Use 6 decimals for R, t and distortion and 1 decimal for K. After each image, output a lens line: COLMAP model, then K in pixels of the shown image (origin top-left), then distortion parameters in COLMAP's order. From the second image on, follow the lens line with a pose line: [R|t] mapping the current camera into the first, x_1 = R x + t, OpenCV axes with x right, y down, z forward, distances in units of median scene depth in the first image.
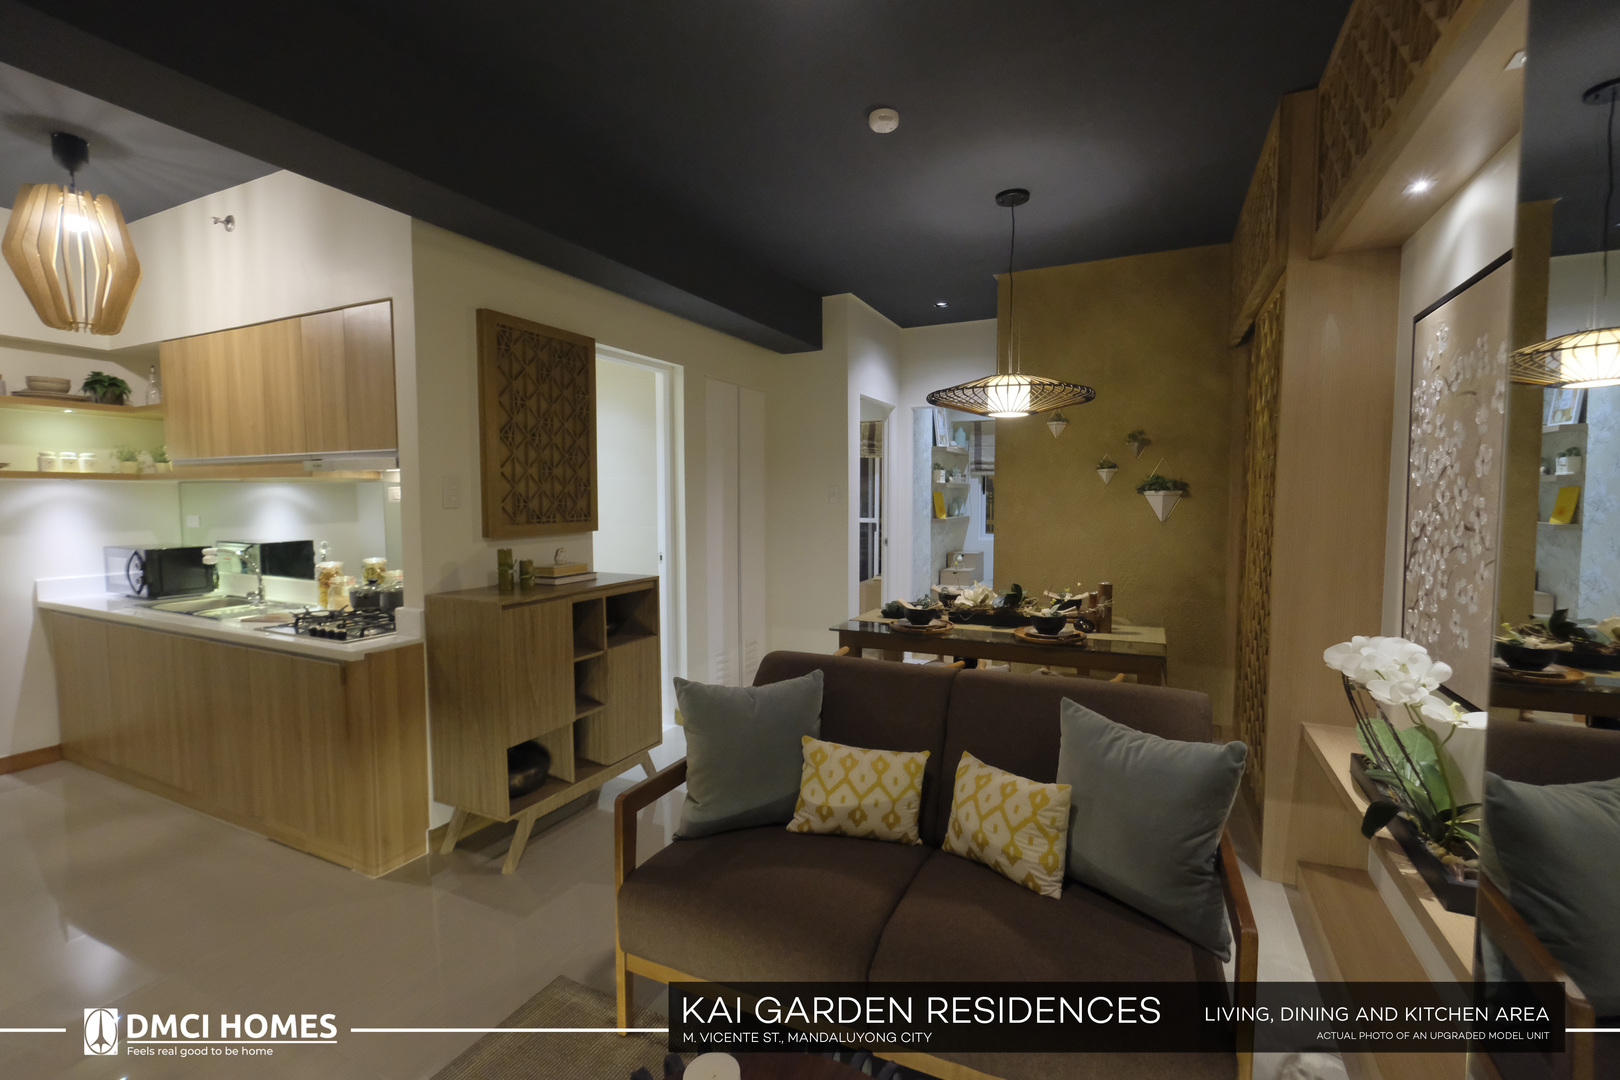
lens RADIAL K [[696.7, 0, 814.6], [0, 696.7, 541.5], [0, 0, 1]] dist [-0.014659, 0.000531]
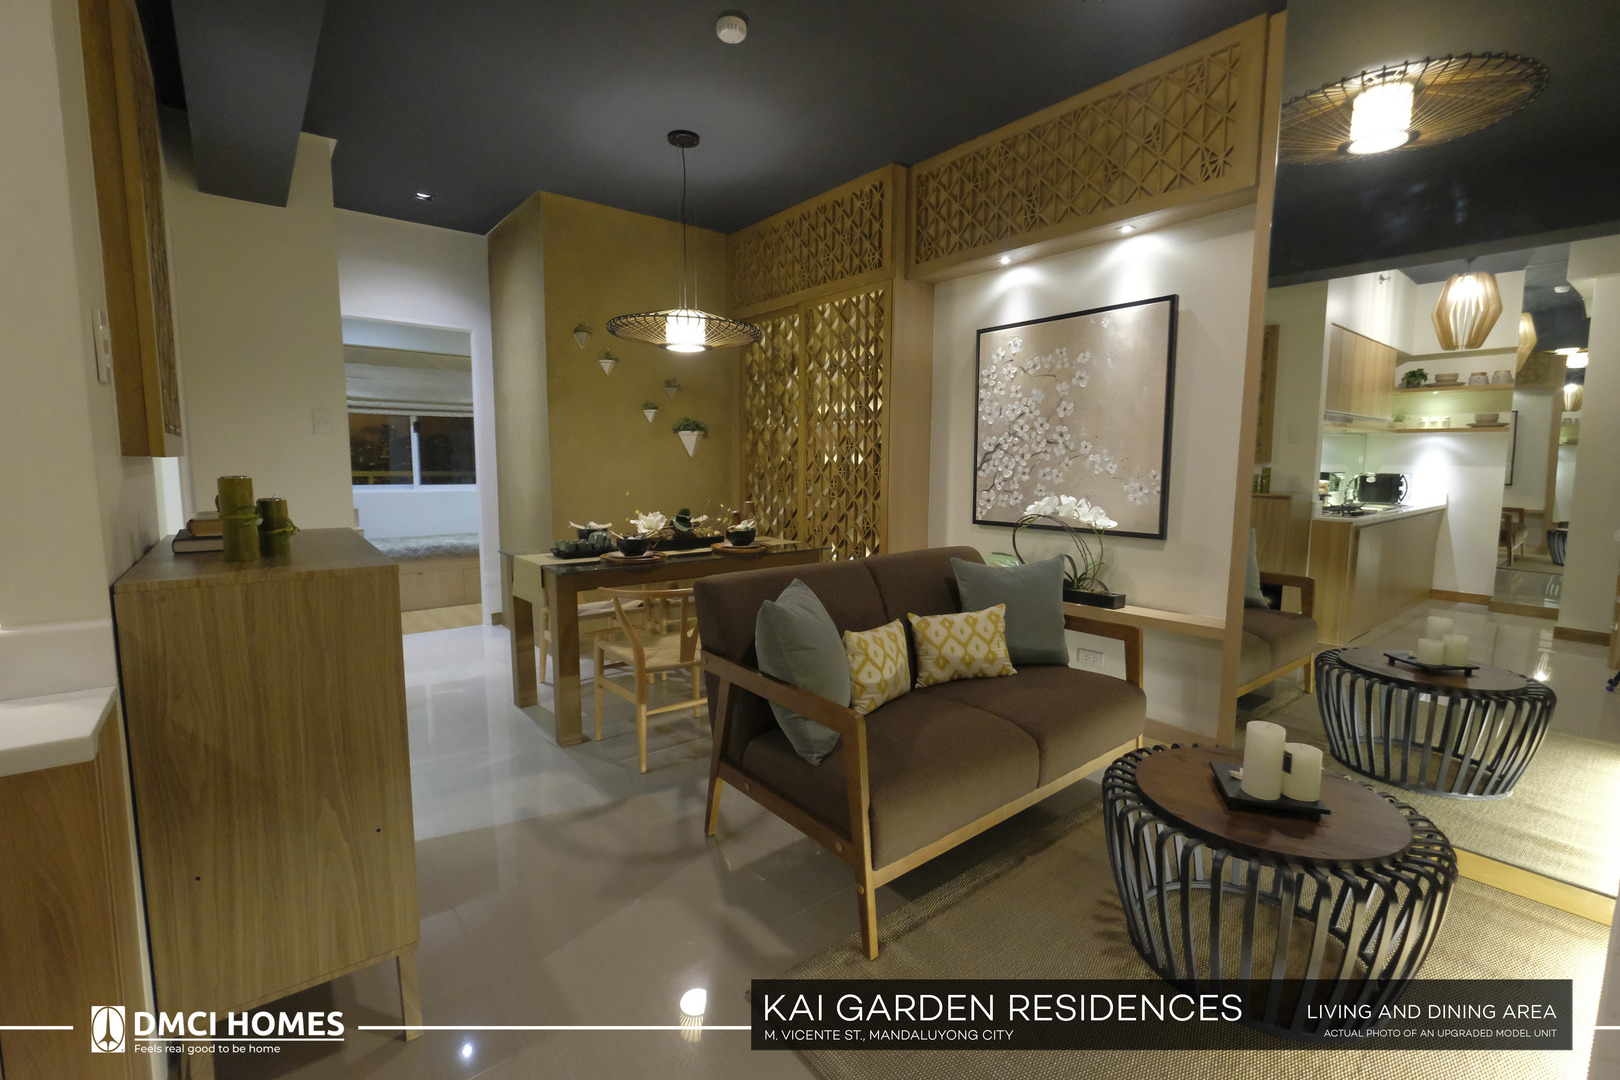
lens RADIAL K [[696.7, 0, 813.2], [0, 696.7, 539.0], [0, 0, 1]] dist [-0.014659, 0.000531]
pose [[0.431788, -0.089841, 0.897490, -0.798852], [0.048260, 0.995903, 0.076474, 0.048169], [-0.900683, 0.010293, 0.434355, 0.479368]]
